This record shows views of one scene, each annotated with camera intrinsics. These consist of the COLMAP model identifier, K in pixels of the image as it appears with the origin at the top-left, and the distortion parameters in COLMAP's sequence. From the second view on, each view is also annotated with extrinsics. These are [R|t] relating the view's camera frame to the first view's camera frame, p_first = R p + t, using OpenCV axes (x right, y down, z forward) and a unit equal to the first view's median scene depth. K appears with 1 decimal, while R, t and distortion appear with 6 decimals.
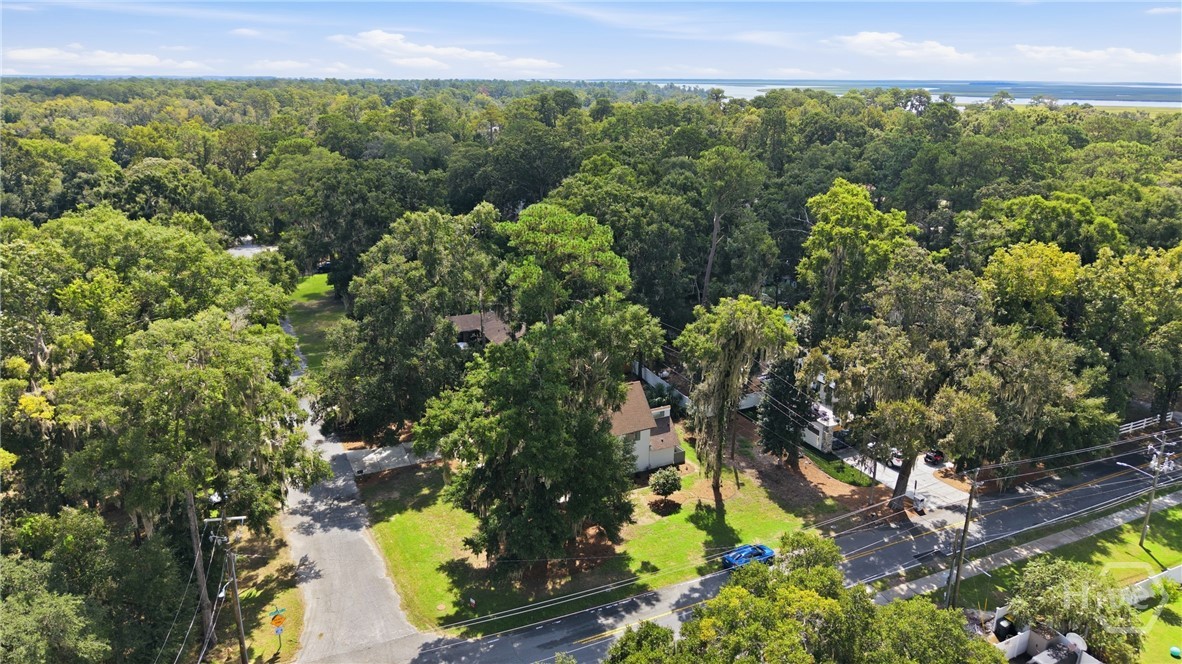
lens RADIAL K [[780.2, 0, 591.0], [0, 780.2, 332.0], [0, 0, 1]] dist [0.008135, -0.003963]
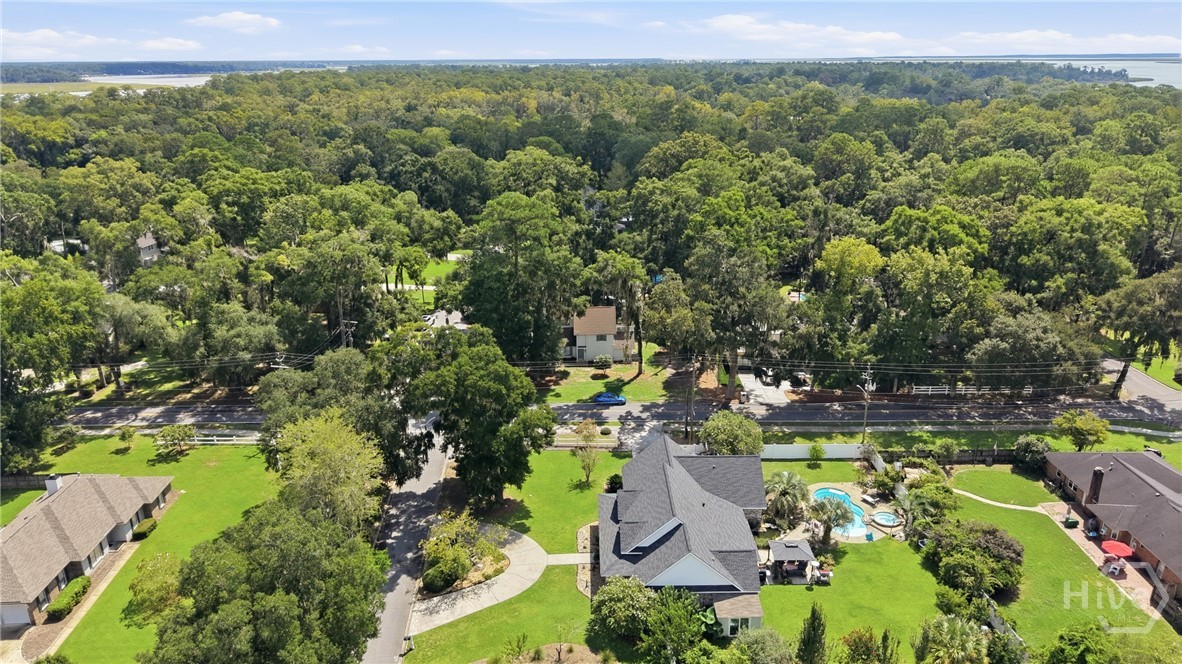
lens RADIAL K [[780.2, 0, 591.0], [0, 780.2, 332.0], [0, 0, 1]] dist [0.008135, -0.003963]
pose [[0.904529, 0.128985, -0.406435, 0.857664], [-0.120437, 0.991624, 0.046664, 0.060000], [0.409049, 0.006741, 0.912487, -0.620602]]
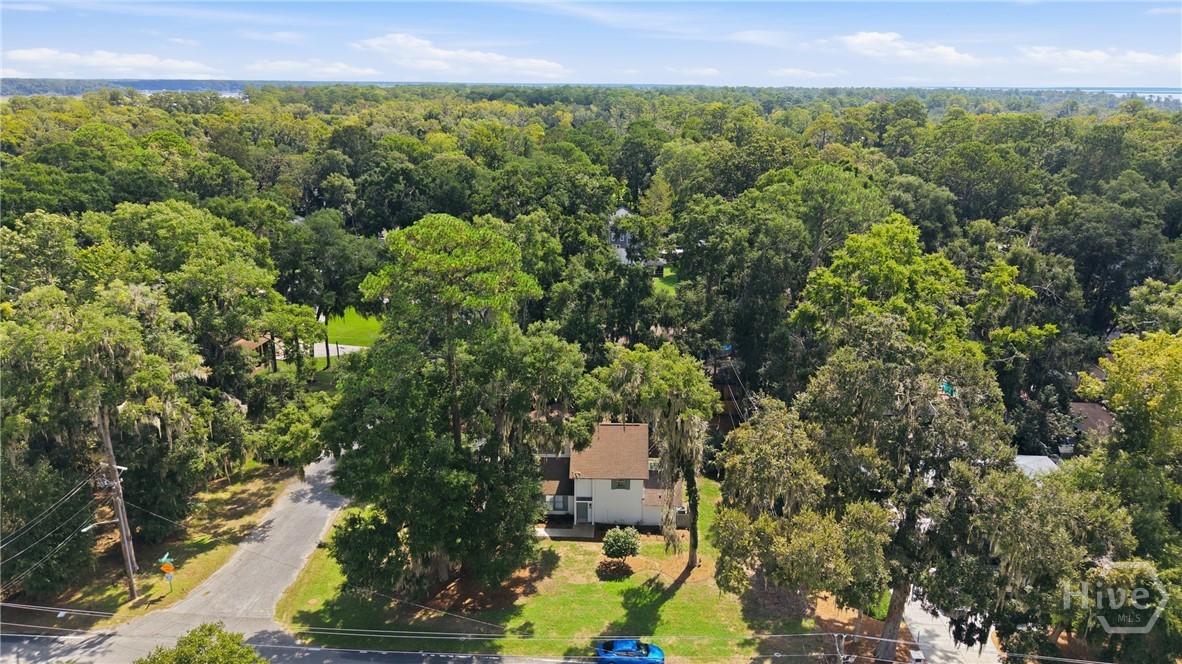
lens RADIAL K [[780.2, 0, 591.0], [0, 780.2, 332.0], [0, 0, 1]] dist [0.008135, -0.003963]
pose [[0.880594, 0.144591, -0.451274, 0.491393], [-0.148819, 0.988514, 0.026327, -0.068069], [0.449897, 0.043975, 0.891997, 0.224690]]
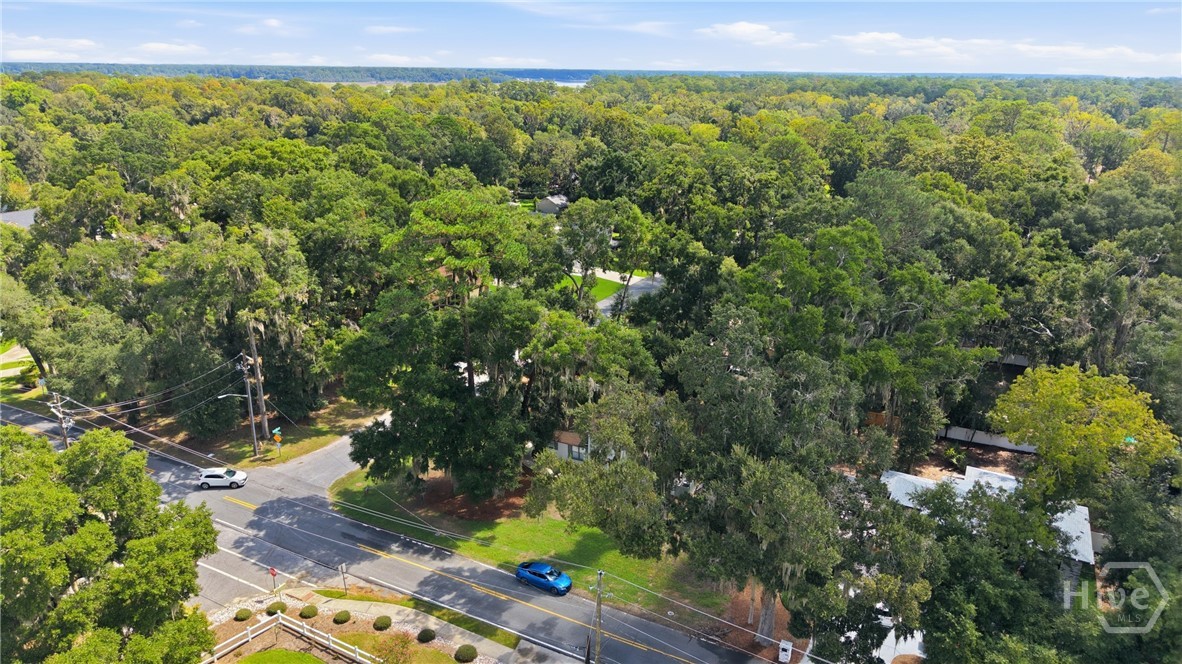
lens RADIAL K [[780.2, 0, 591.0], [0, 780.2, 332.0], [0, 0, 1]] dist [0.008135, -0.003963]
pose [[0.613441, 0.251974, -0.748464, 0.887041], [-0.250040, 0.960948, 0.118575, -0.134304], [0.749113, 0.114407, 0.652489, 0.377269]]
